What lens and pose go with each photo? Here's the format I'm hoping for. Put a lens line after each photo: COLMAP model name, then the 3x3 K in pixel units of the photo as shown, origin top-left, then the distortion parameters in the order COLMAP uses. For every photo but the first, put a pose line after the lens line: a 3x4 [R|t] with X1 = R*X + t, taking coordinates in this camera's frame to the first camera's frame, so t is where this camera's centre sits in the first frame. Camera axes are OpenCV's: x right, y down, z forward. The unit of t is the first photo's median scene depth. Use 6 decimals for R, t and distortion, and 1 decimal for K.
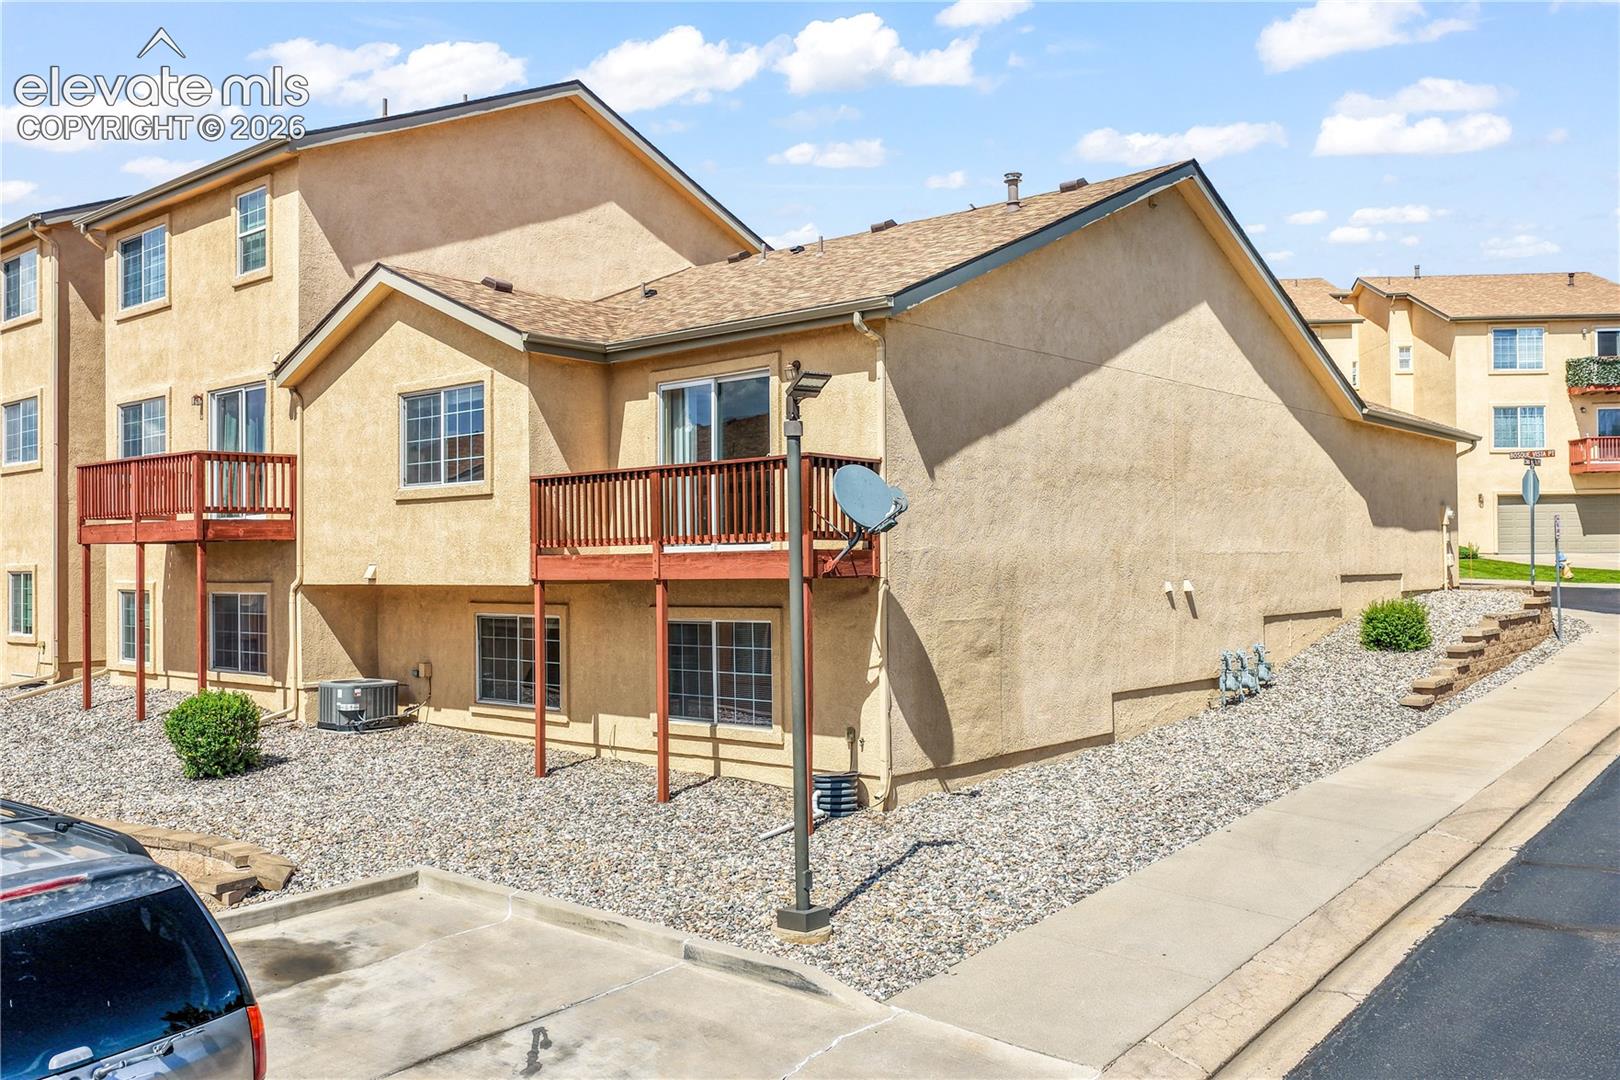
lens RADIAL K [[1356.0, 0, 810.0], [0, 1356.0, 540.0], [0, 0, 1]] dist [-0.017562, 0.043217]
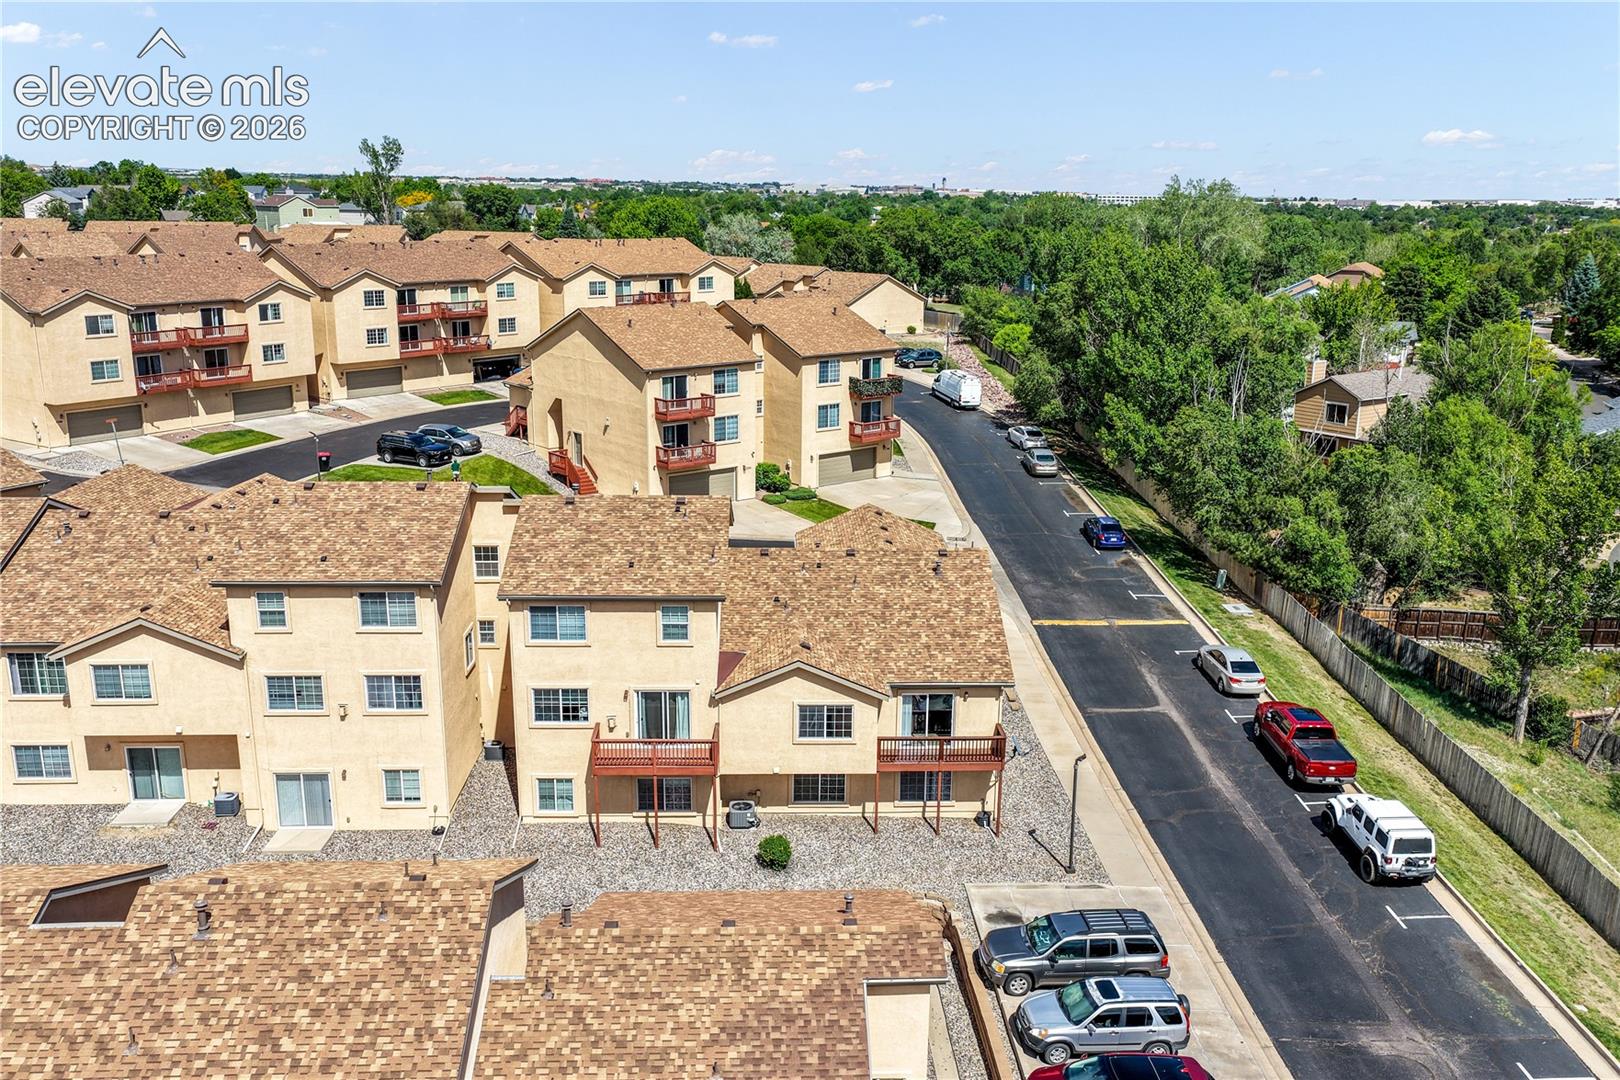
lens RADIAL K [[1356.0, 0, 810.0], [0, 1356.0, 540.0], [0, 0, 1]] dist [-0.017562, 0.043217]
pose [[0.737042, -0.151252, 0.658705, -2.039565], [-0.028619, 0.966777, 0.254014, -1.121905], [-0.675241, -0.206071, 0.708226, -0.800242]]
